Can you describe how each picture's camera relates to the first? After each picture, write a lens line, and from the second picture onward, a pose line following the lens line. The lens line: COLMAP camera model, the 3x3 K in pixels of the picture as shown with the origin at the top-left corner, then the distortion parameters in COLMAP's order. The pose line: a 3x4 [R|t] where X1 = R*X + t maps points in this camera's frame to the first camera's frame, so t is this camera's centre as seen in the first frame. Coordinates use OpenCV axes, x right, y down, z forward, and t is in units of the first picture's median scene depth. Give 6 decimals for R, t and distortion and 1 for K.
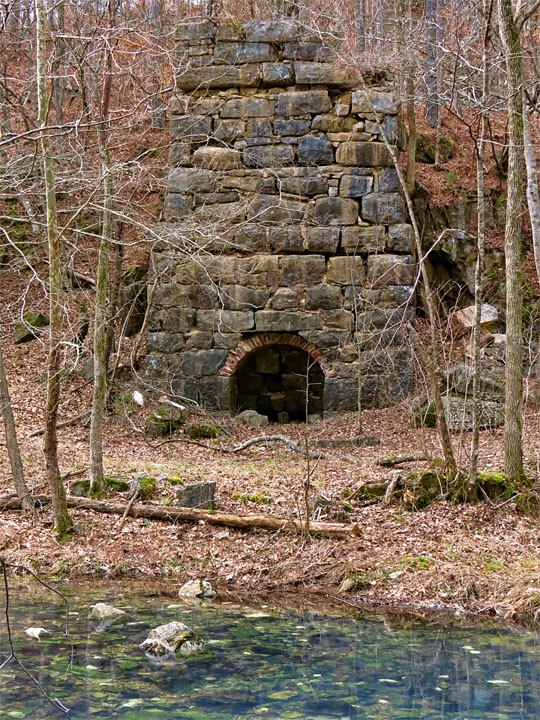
lens RADIAL K [[1205.4, 0, 270.2], [0, 1205.4, 360.5], [0, 0, 1]] dist [0.047010, 0.000000]
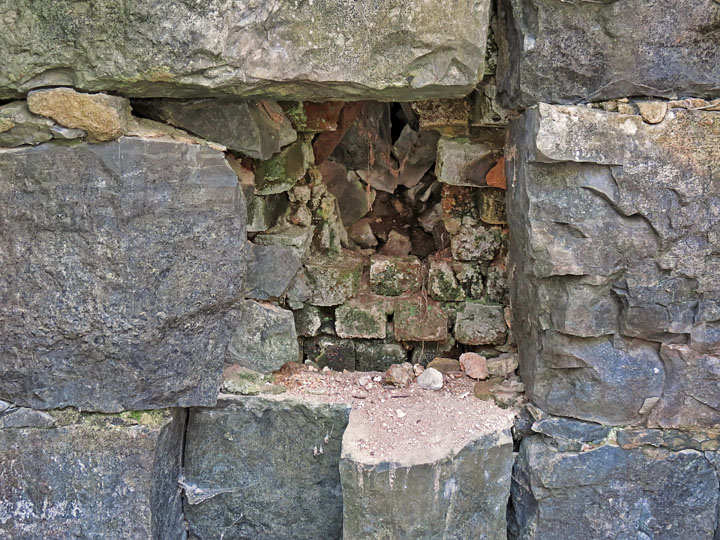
lens RADIAL K [[1023.6, 0, 358.8], [0, 1023.6, 271.4], [0, 0, 1]] dist [-0.098158, 0.000000]
pose [[0.992222, 0.006102, 0.124329, -0.006953], [0.001386, 0.998194, -0.060053, 0.025166], [-0.124471, 0.059758, 0.990422, 0.983166]]
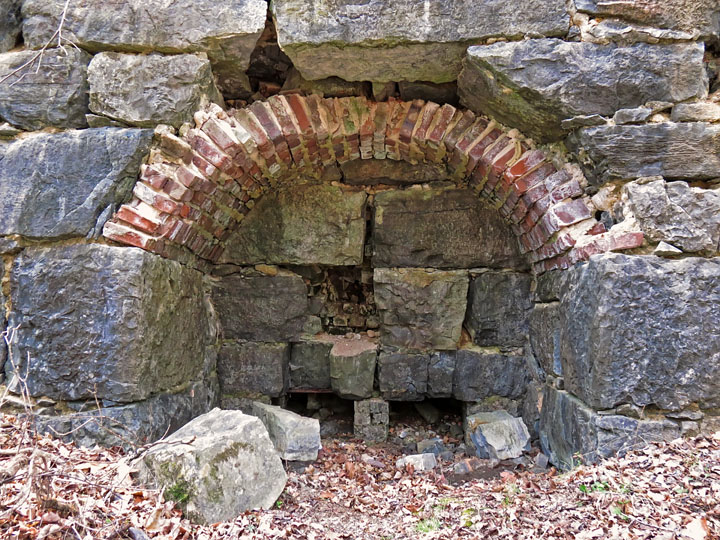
lens RADIAL K [[653.3, 0, 360.1], [0, 653.3, 269.2], [0, 0, 1]] dist [-0.065714, 0.000000]
pose [[0.997986, 0.016490, 0.061259, -0.002703], [-0.009975, 0.994403, -0.105184, 0.028932], [-0.062650, 0.104361, 0.992564, 0.880566]]
